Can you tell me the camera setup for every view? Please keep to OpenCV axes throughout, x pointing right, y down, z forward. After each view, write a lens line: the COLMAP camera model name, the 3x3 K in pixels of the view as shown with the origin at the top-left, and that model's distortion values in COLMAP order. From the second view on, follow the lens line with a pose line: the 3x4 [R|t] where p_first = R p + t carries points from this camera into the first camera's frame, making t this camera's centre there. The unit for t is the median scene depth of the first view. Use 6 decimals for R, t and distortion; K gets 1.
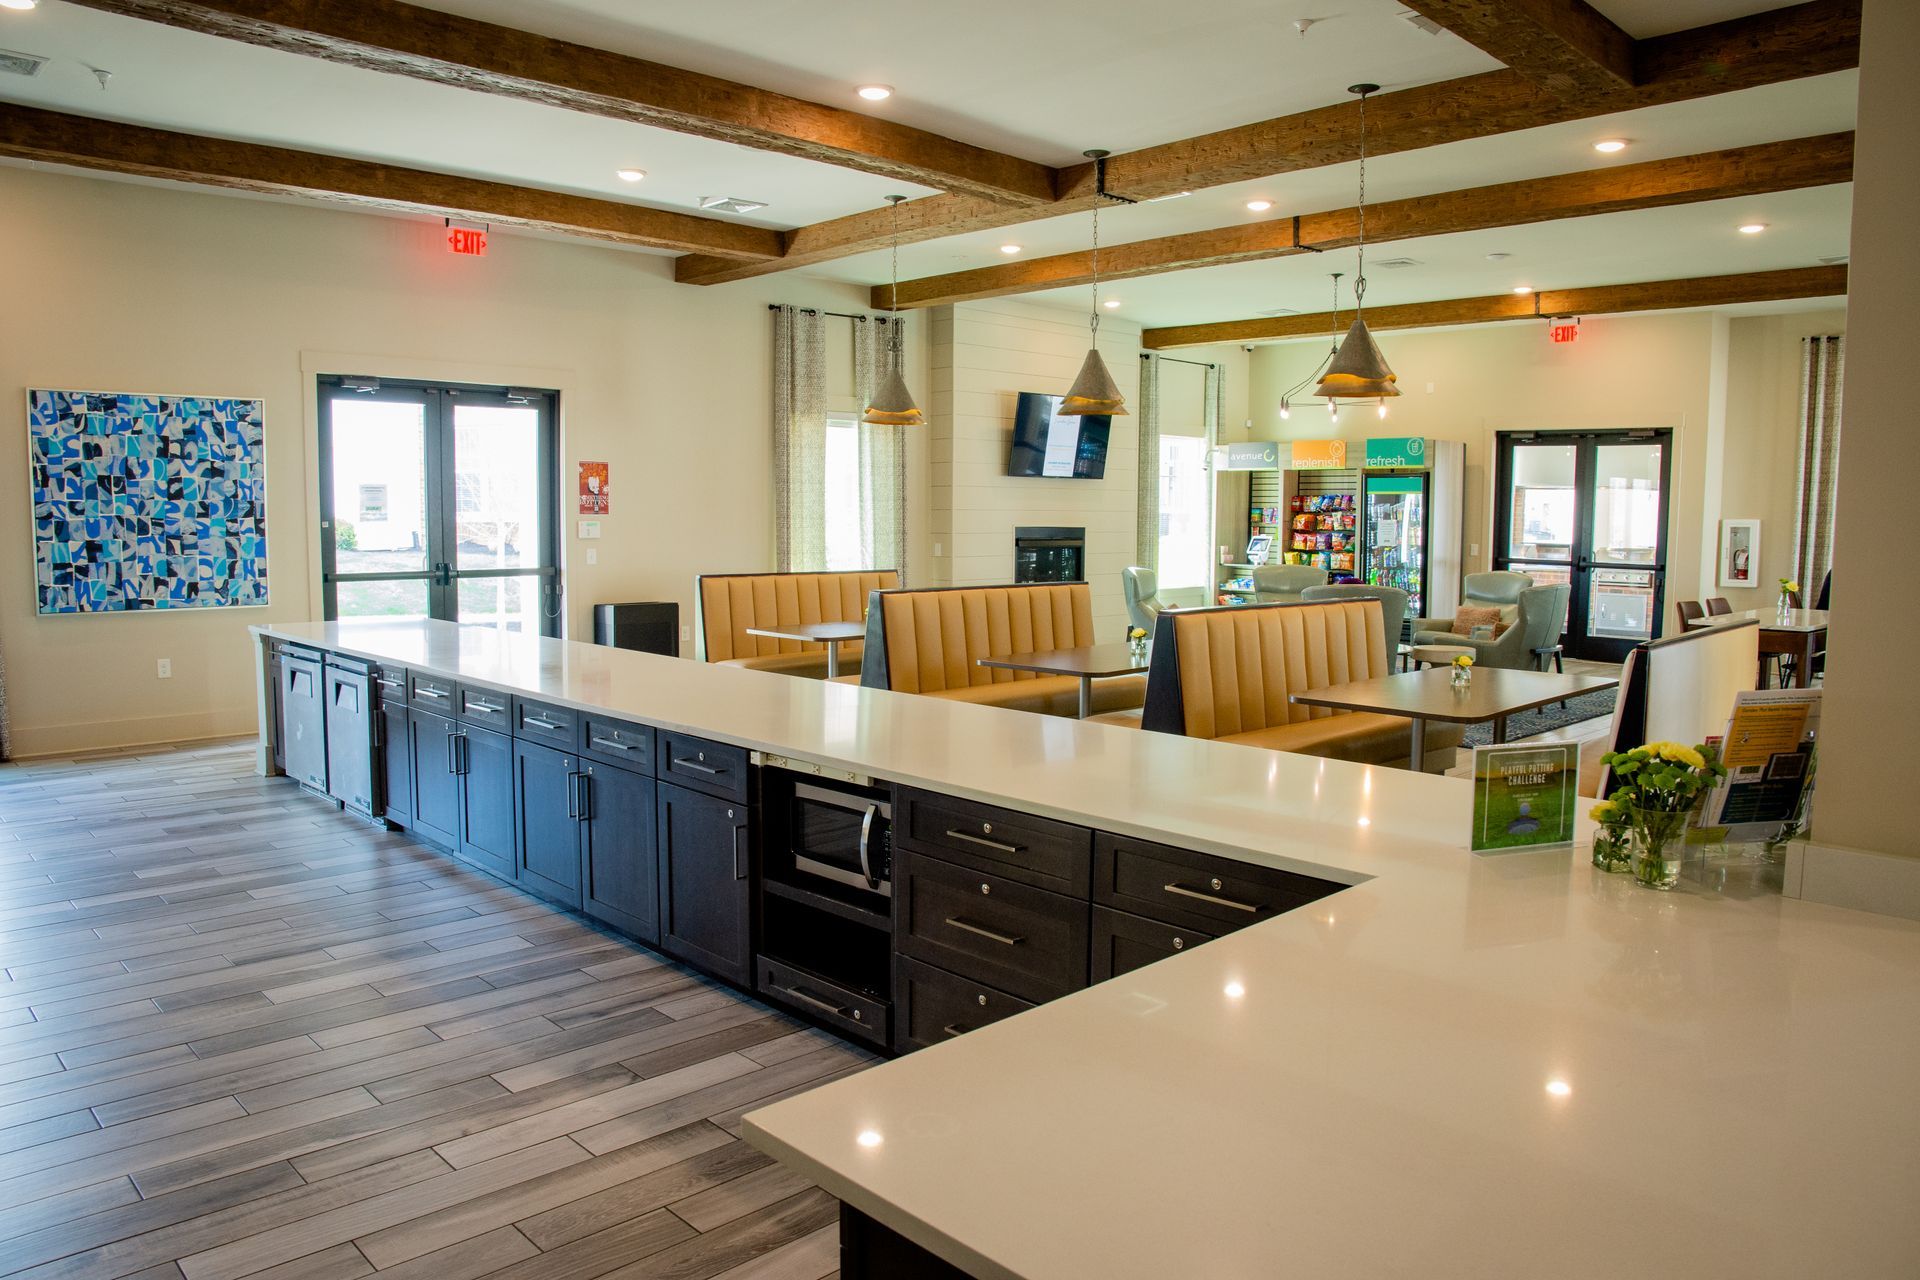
lens RADIAL K [[1351.2, 0, 960.0], [0, 1351.2, 640.0], [0, 0, 1]] dist [-0.092550, 0.021748]
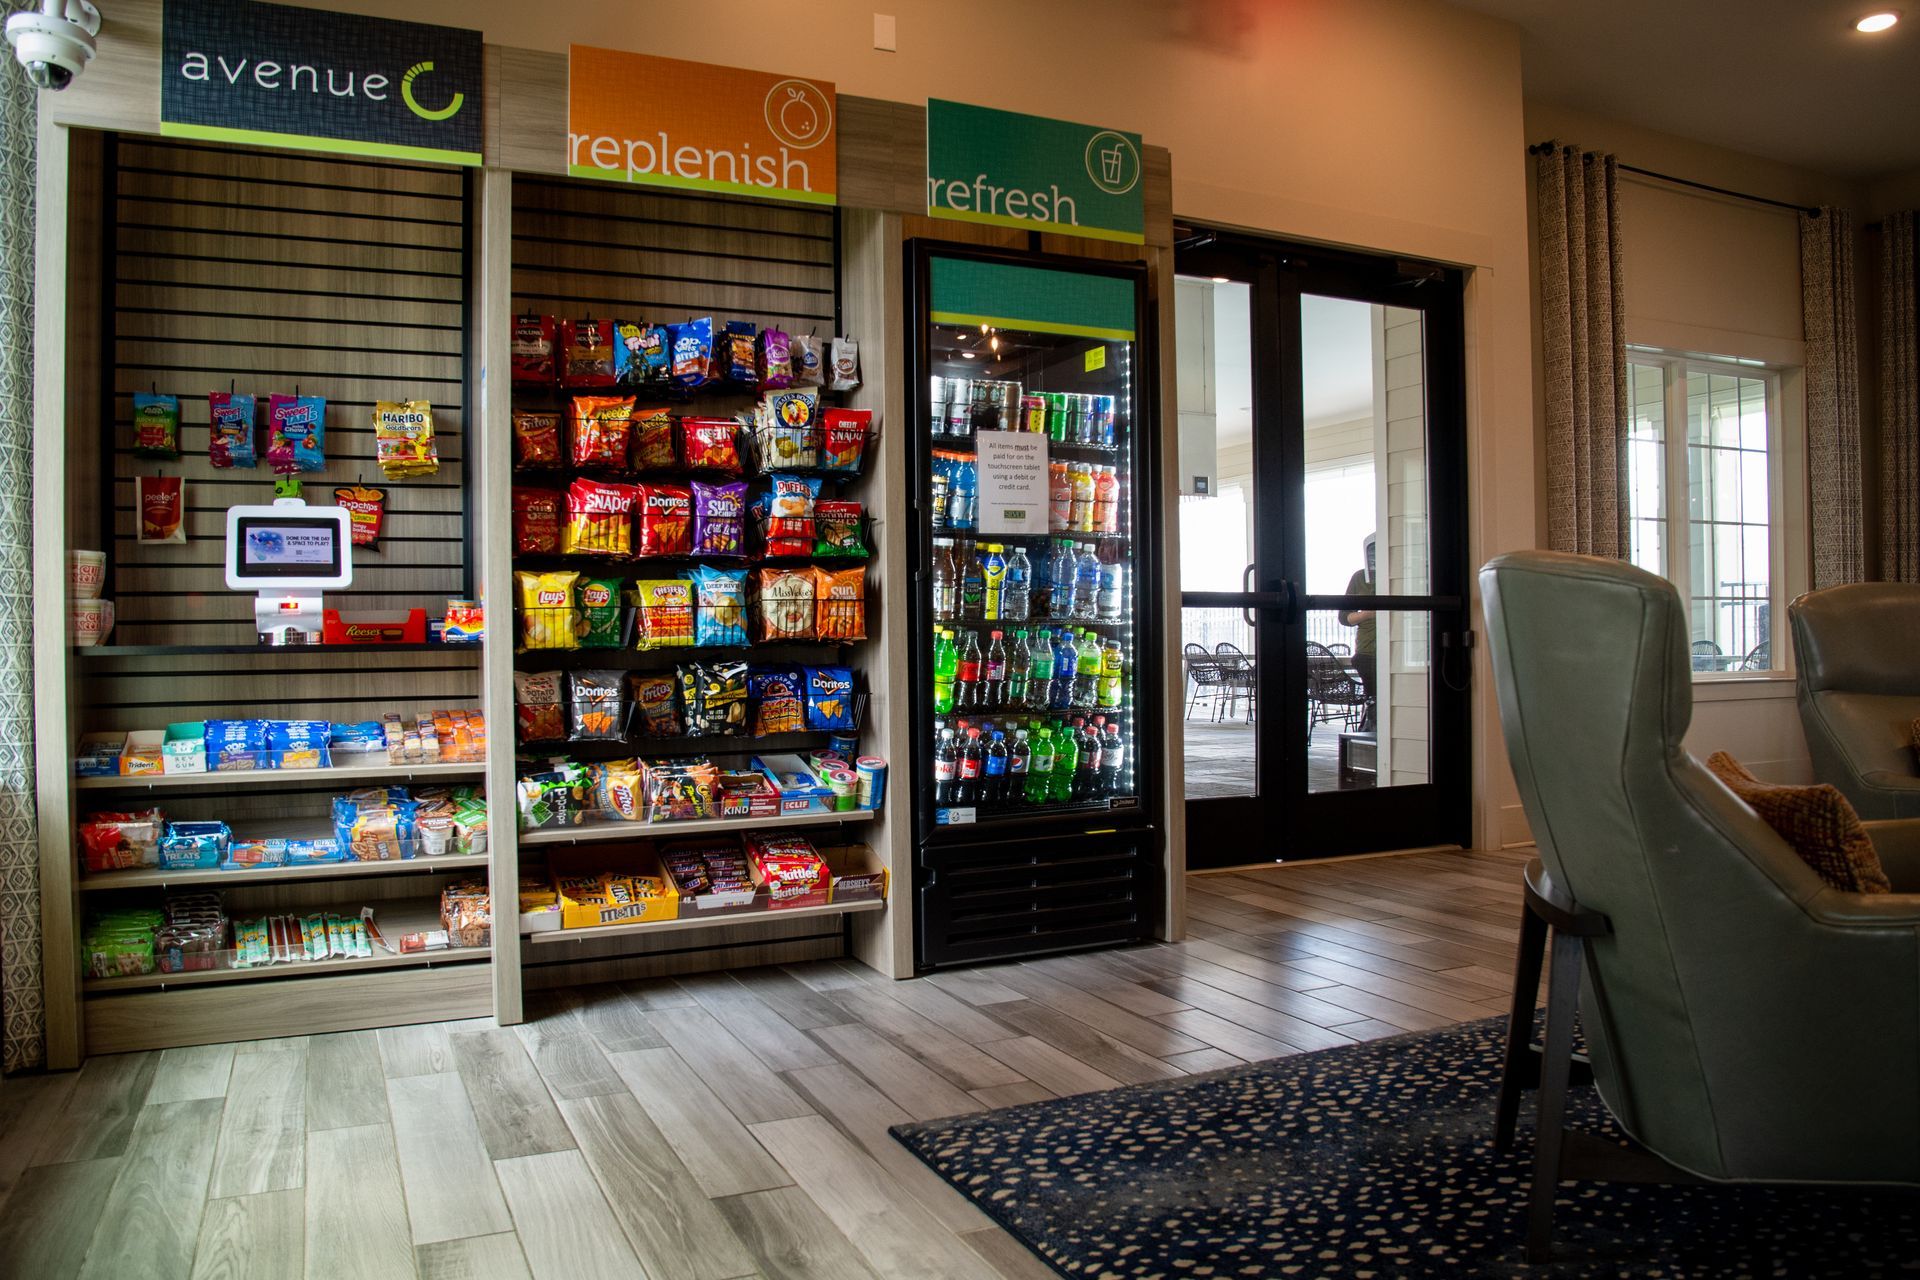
lens RADIAL K [[1351.2, 0, 957.7], [0, 1351.2, 640.9], [0, 0, 1]] dist [-0.092550, 0.021748]
pose [[0.323863, -0.014741, 0.945989, 0.071913], [0.105432, 0.994213, -0.020602, -0.044859], [-0.940211, 0.106410, 0.323543, 0.902018]]
